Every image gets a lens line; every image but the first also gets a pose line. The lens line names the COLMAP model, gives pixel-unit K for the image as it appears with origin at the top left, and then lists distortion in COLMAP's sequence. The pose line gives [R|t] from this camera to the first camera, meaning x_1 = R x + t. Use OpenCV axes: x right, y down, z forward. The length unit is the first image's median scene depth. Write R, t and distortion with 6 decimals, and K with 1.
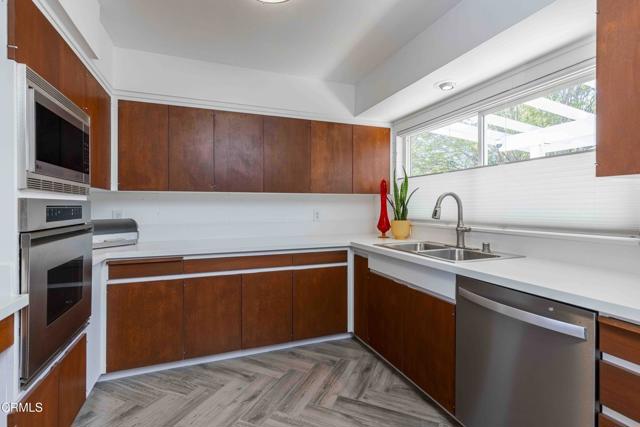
lens RADIAL K [[298.2, 0, 320.5], [0, 298.2, 203.9], [0, 0, 1]] dist [0.002440, -0.000089]
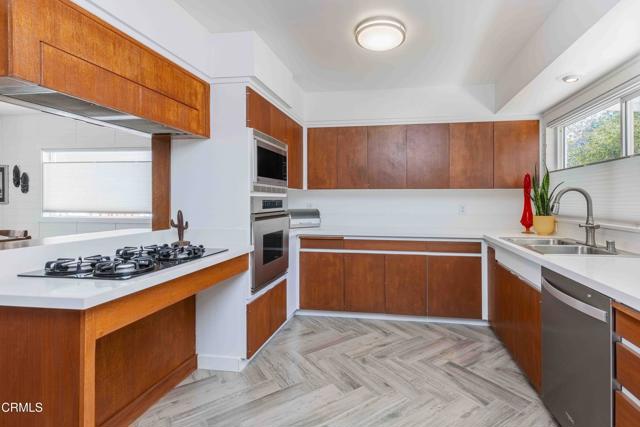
lens RADIAL K [[293.0, 0, 354.2], [0, 293.0, 199.1], [0, 0, 1]] dist [0.001785, 0.000336]
pose [[0.874115, 0.001691, -0.485715, 0.220956], [0.000511, 0.999990, 0.004402, -0.003784], [0.485718, -0.004096, 0.874106, -0.149373]]
